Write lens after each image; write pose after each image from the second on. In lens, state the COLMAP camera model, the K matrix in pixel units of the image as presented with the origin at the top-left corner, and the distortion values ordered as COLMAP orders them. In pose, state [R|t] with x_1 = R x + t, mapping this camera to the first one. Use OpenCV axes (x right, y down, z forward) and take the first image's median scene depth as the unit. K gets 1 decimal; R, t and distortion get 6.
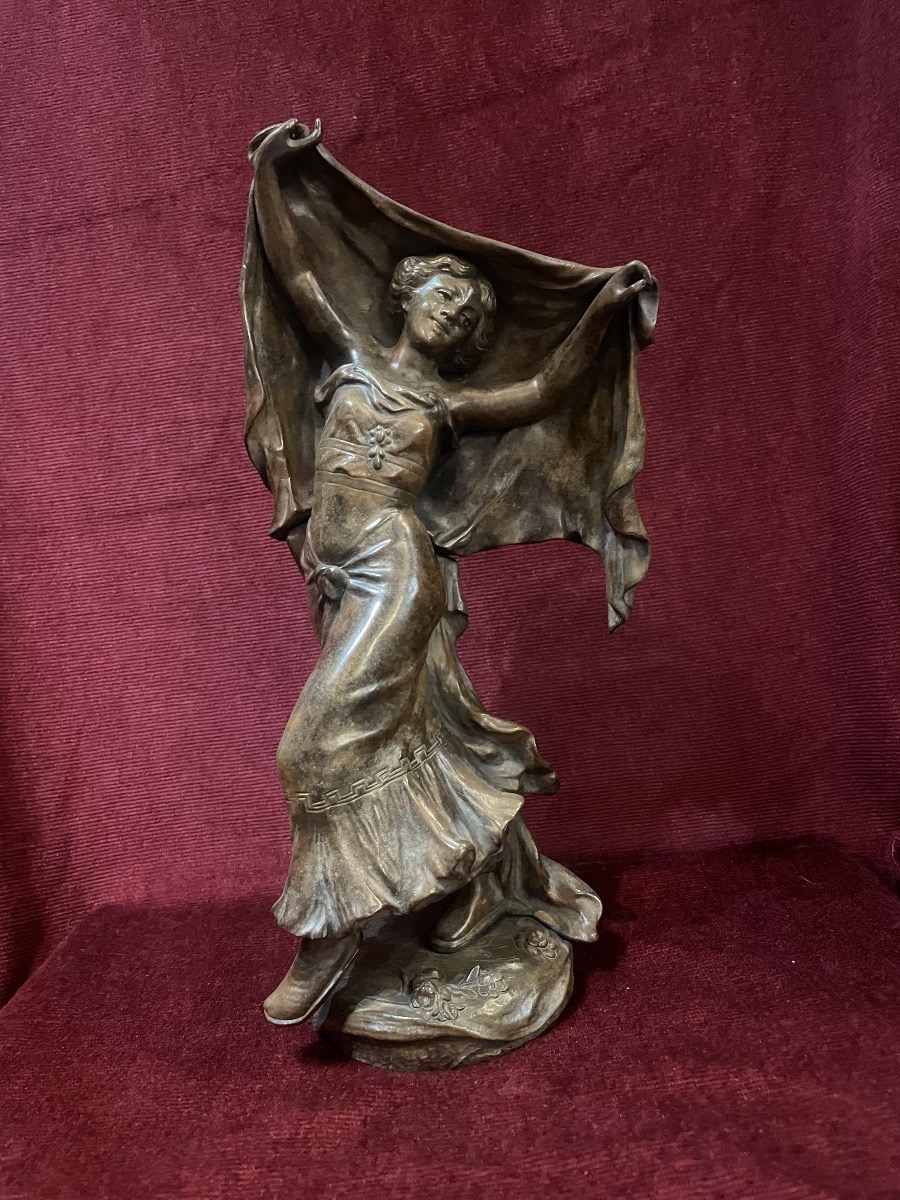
lens RADIAL K [[918.9, 0, 451.1], [0, 918.9, 602.5], [0, 0, 1]] dist [0.071202, -0.118749]
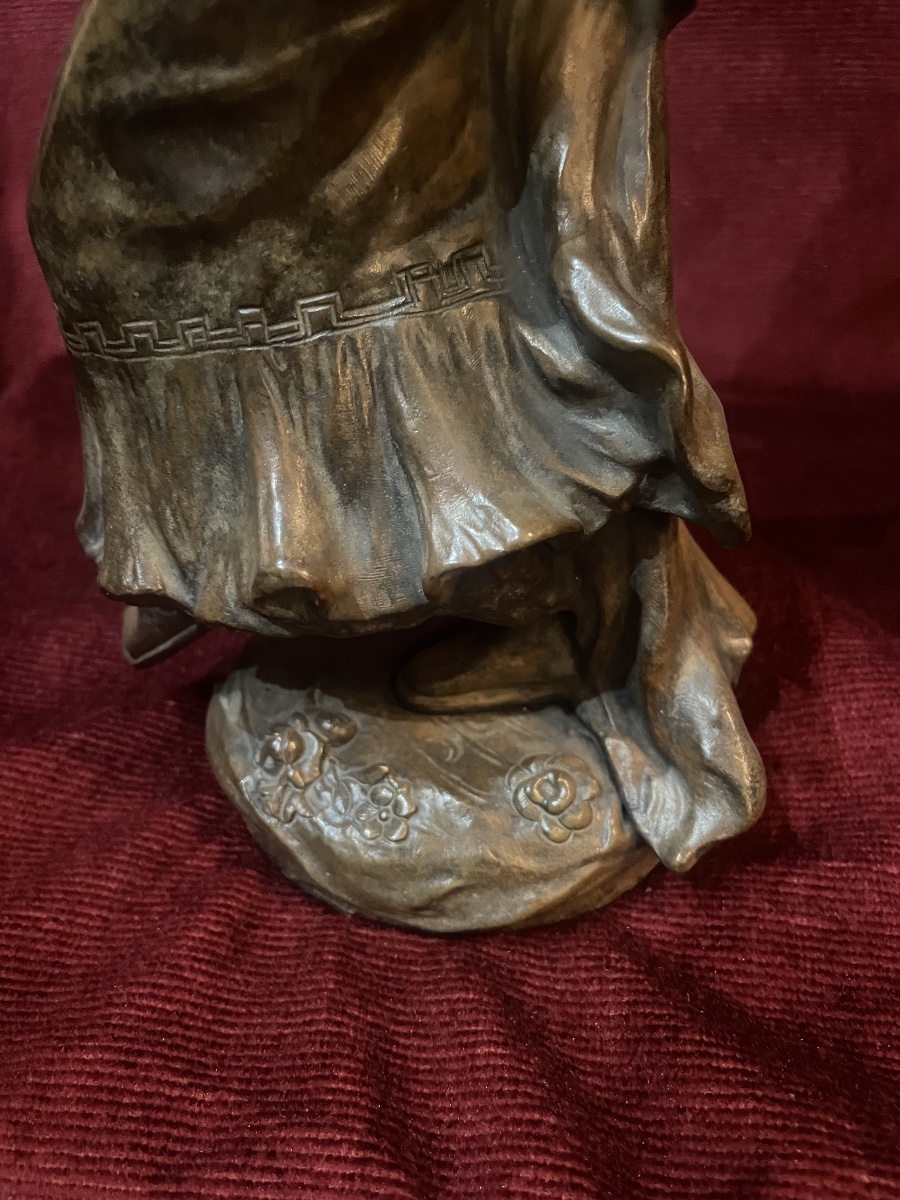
lens RADIAL K [[918.9, 0, 451.1], [0, 918.9, 602.5], [0, 0, 1]] dist [0.071202, -0.118749]
pose [[0.664665, 0.532929, -0.523648, 0.271715], [-0.126213, 0.770884, 0.624346, 0.010391], [0.736404, -0.348889, 0.579642, 0.783084]]
